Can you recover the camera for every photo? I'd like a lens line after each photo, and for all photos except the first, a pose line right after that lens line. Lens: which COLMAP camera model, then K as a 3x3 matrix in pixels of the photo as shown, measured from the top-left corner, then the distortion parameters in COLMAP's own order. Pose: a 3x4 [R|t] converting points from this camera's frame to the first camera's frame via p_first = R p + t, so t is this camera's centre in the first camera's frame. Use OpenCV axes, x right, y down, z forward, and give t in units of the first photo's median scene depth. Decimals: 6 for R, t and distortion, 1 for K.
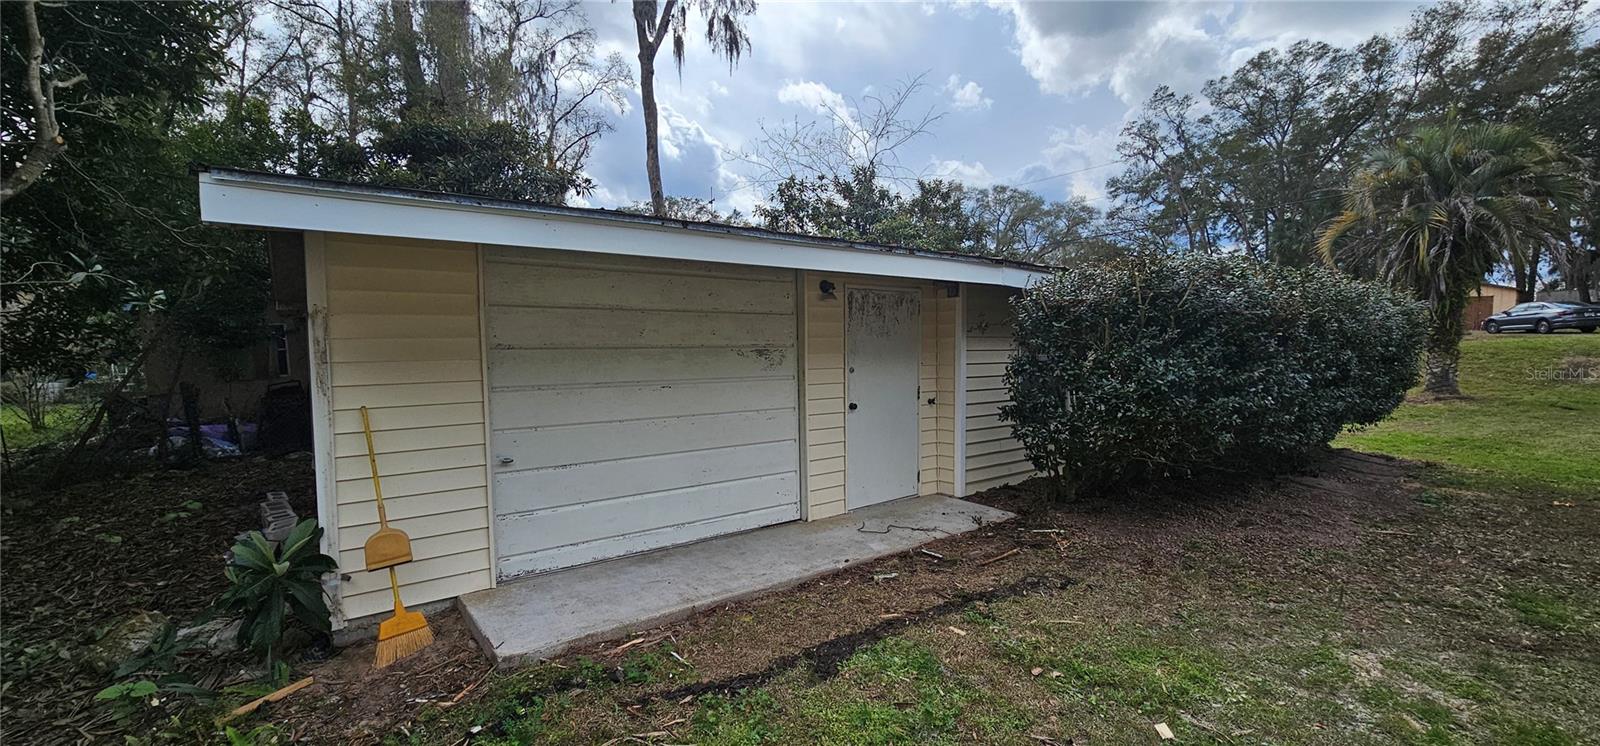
lens RADIAL K [[655.8, 0, 798.8], [0, 655.8, 374.6], [0, 0, 1]] dist [-0.002028, -0.001728]
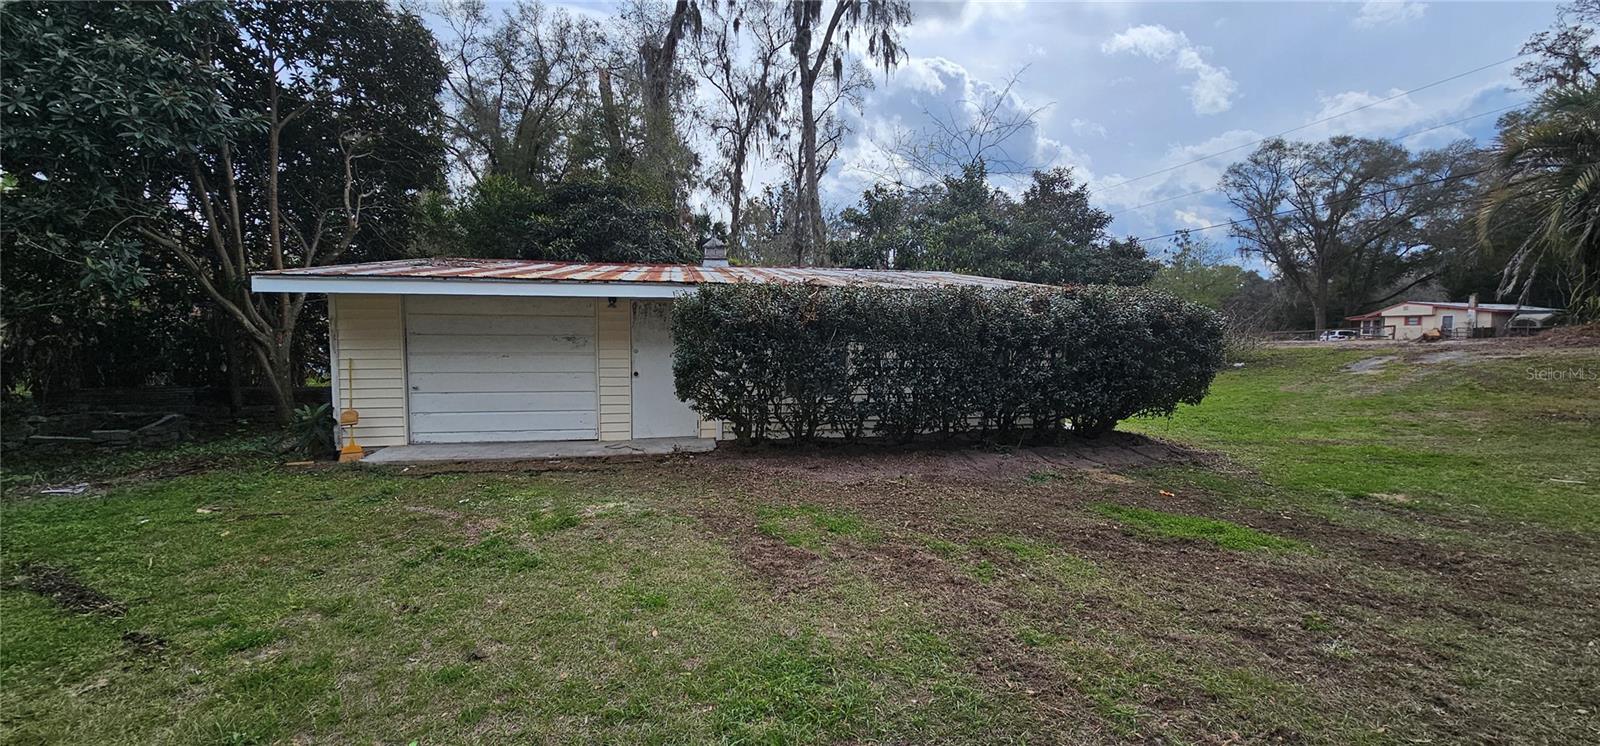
lens RADIAL K [[655.8, 0, 801.6], [0, 655.8, 377.6], [0, 0, 1]] dist [-0.002028, -0.001728]
pose [[0.902460, 0.042999, -0.428623, 0.262199], [-0.030778, 0.998899, 0.035404, -0.002404], [0.429673, -0.018759, 0.902789, -0.063007]]
